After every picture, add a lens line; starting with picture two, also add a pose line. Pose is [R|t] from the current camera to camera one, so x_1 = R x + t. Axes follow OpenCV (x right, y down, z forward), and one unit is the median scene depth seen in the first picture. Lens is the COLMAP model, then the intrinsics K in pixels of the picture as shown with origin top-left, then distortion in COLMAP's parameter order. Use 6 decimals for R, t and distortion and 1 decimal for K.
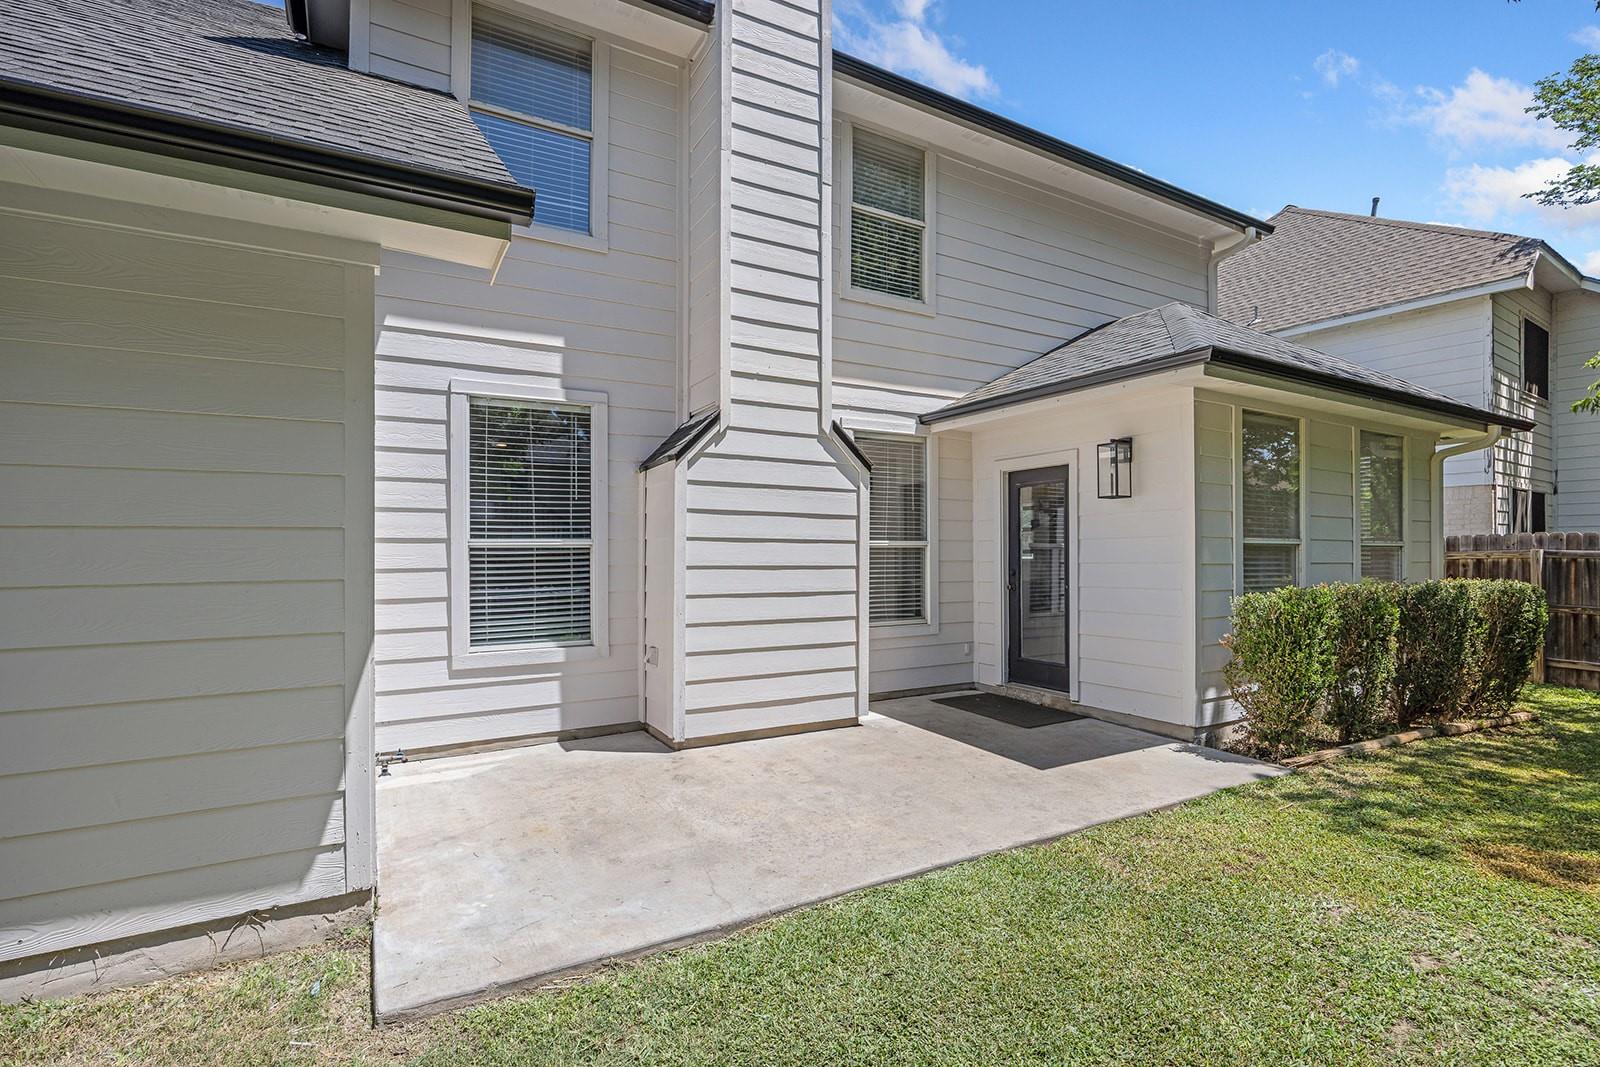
lens RADIAL K [[758.4, 0, 803.9], [0, 758.4, 544.9], [0, 0, 1]] dist [-0.004521, -0.000381]
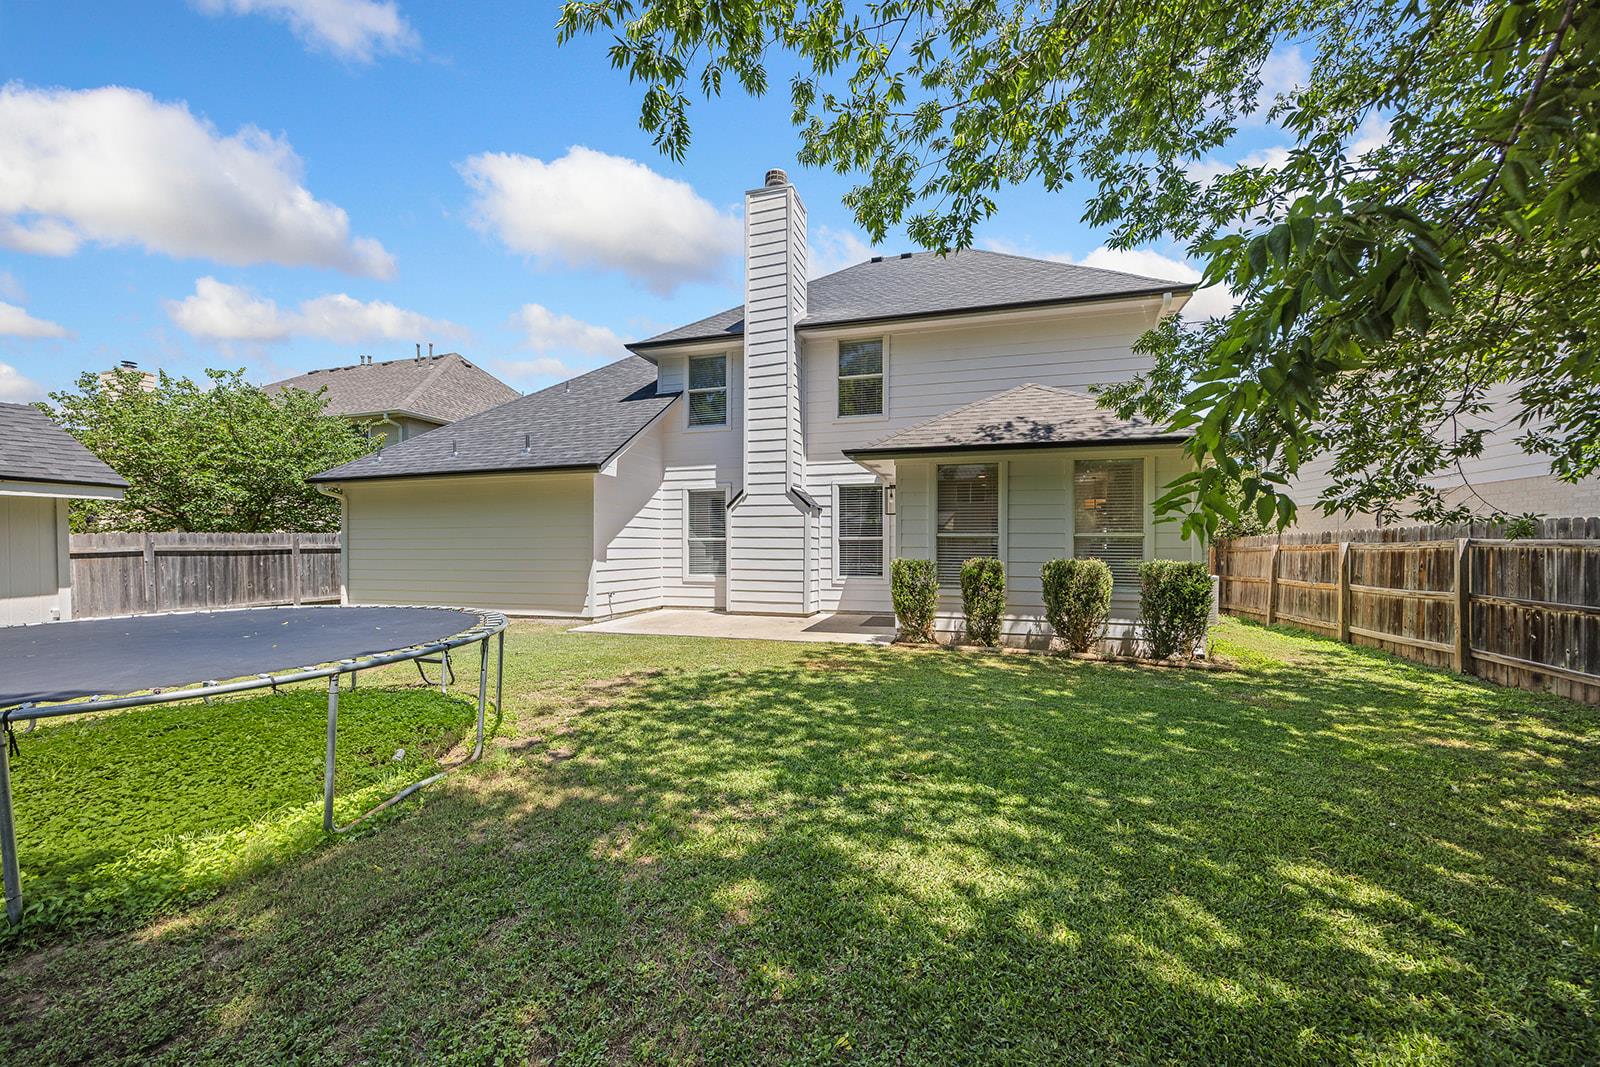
lens RADIAL K [[617.4, 0, 804.0], [0, 617.4, 542.2], [0, 0, 1]] dist [0.002960, 0.000113]
pose [[0.679916, -0.000594, -0.733290, 1.674452], [0.008228, 0.999943, 0.006820, -0.004396], [0.733244, -0.010671, 0.679882, -0.321169]]
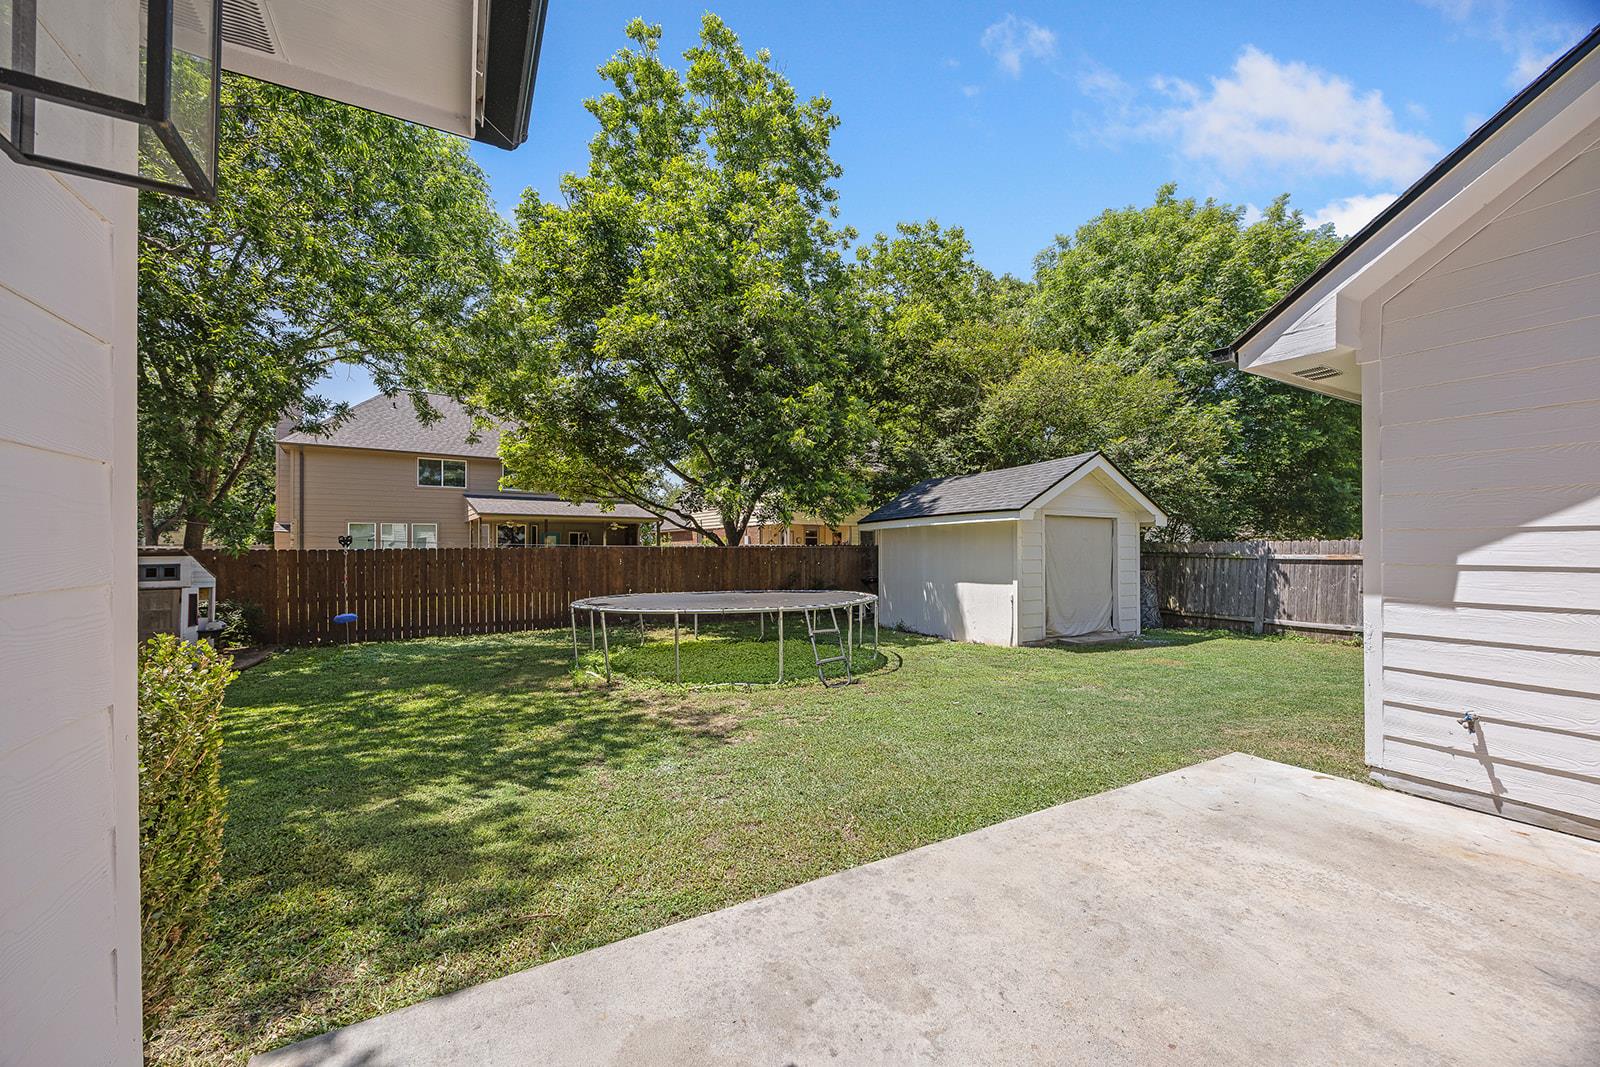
lens RADIAL K [[617.4, 0, 790.4], [0, 617.4, 542.9], [0, 0, 1]] dist [0.002960, 0.000113]
pose [[-0.999634, 0.001751, 0.026993, 0.324051], [0.001101, 0.999710, -0.024070, 0.016222], [-0.027027, -0.024031, -0.999346, 1.304770]]
